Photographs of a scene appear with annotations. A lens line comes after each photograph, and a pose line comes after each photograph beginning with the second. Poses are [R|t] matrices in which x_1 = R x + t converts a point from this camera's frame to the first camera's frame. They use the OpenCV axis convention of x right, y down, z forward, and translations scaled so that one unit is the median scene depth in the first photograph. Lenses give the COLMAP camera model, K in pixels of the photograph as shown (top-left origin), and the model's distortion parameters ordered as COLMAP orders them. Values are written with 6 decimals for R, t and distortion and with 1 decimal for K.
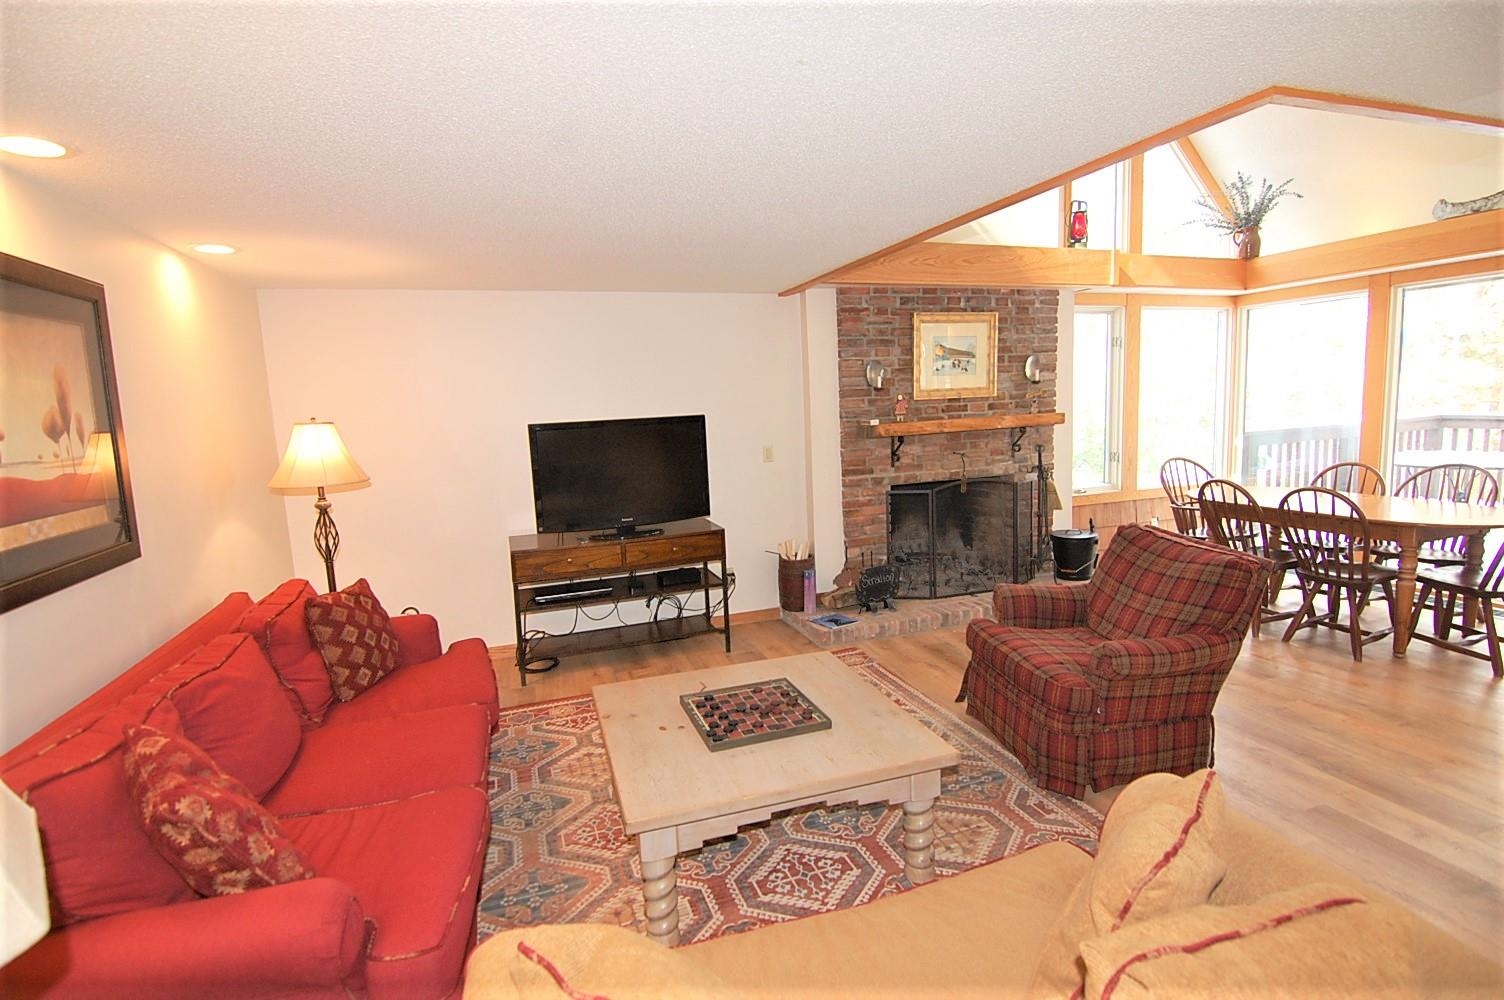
lens RADIAL K [[727.0, 0, 755.5], [0, 727.0, 494.7], [0, 0, 1]] dist [-0.010800, -0.007048]
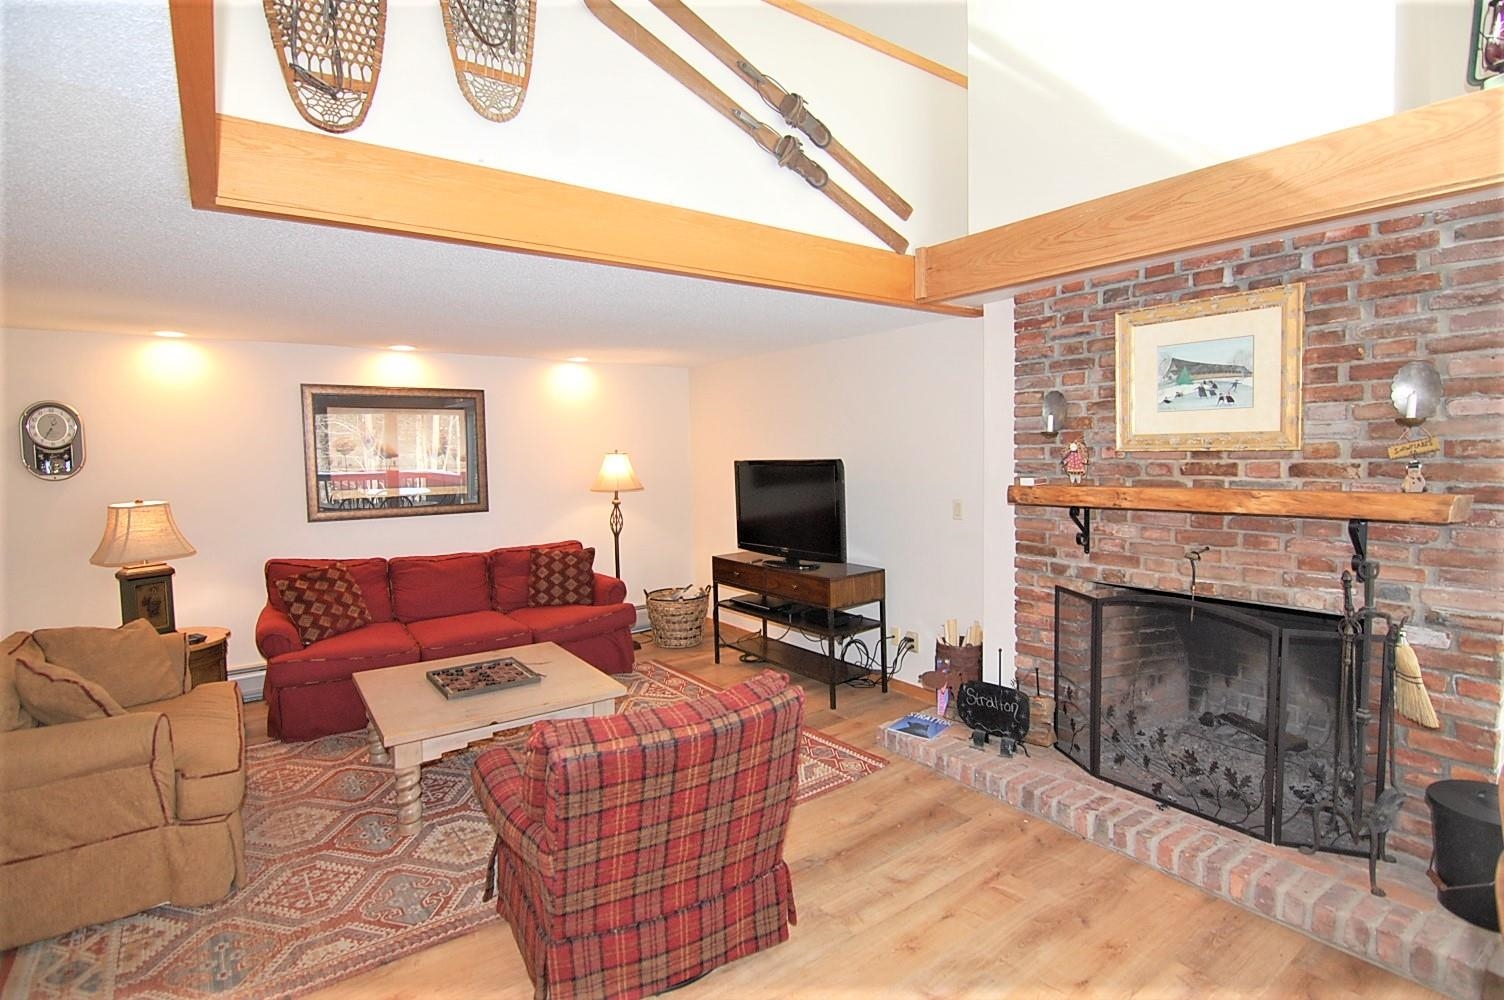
lens RADIAL K [[727.0, 0, 755.5], [0, 727.0, 494.7], [0, 0, 1]] dist [-0.010800, -0.007048]
pose [[0.301827, 0.096037, -0.948513, 0.725151], [-0.118061, 0.991020, 0.062773, -0.097486], [0.946024, 0.093036, 0.310455, 0.525109]]
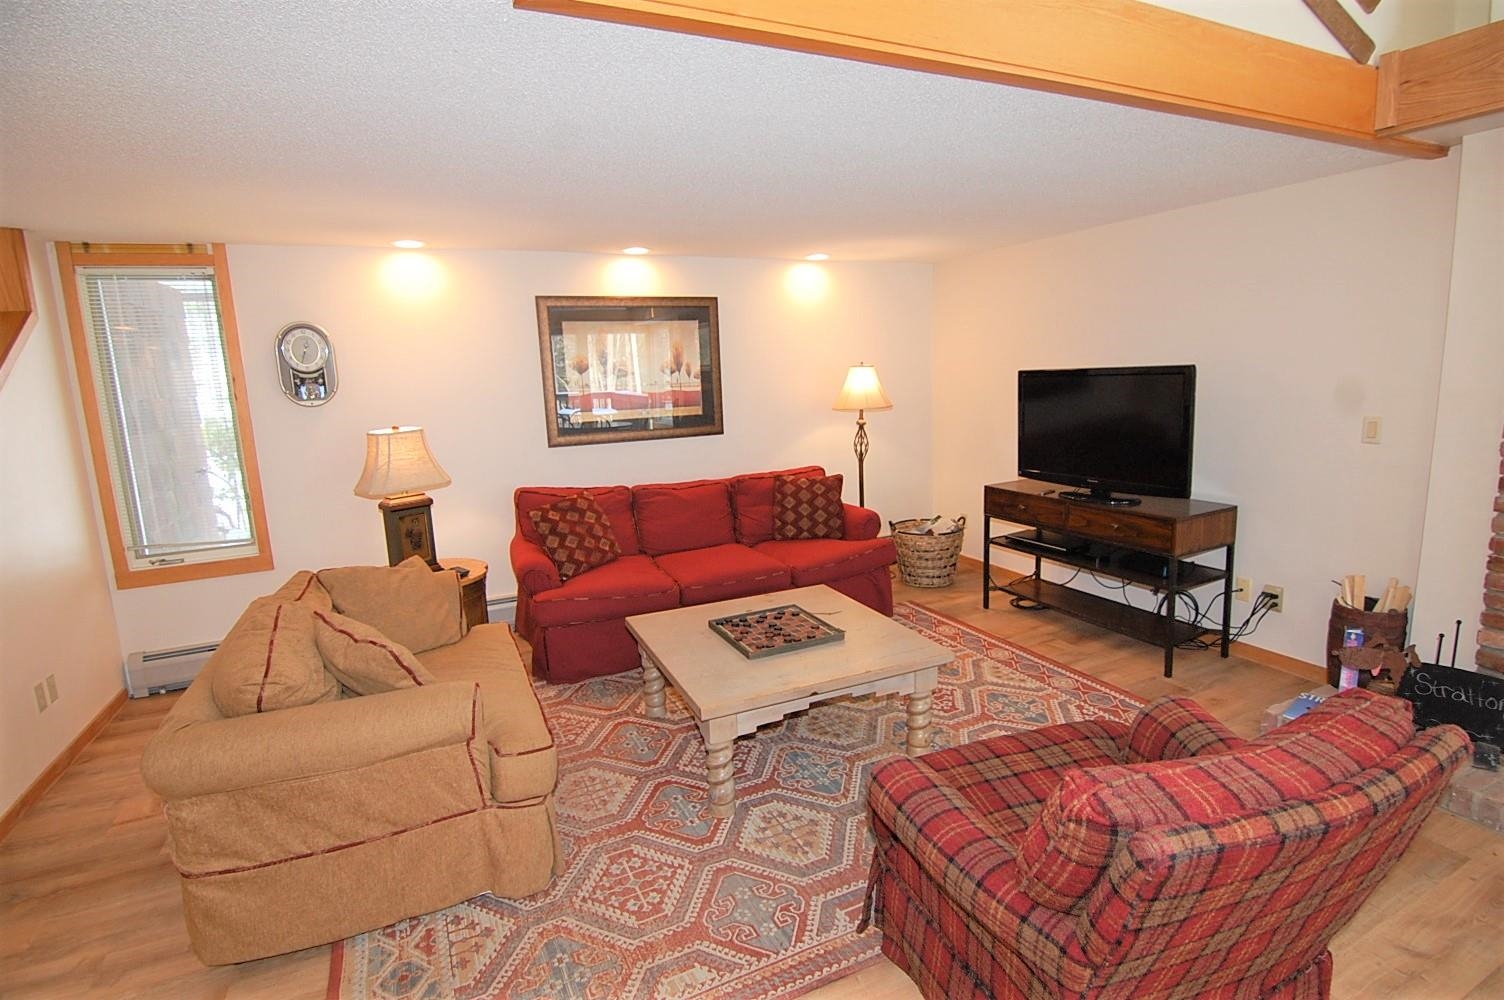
lens RADIAL K [[723.6, 0, 755.5], [0, 723.6, 495.6], [0, 0, 1]] dist [-0.003152, -0.017321]
pose [[0.112394, 0.205988, -0.972079, 0.556559], [-0.092060, 0.976228, 0.196223, -0.072928], [0.989390, 0.067435, 0.128685, 0.409742]]
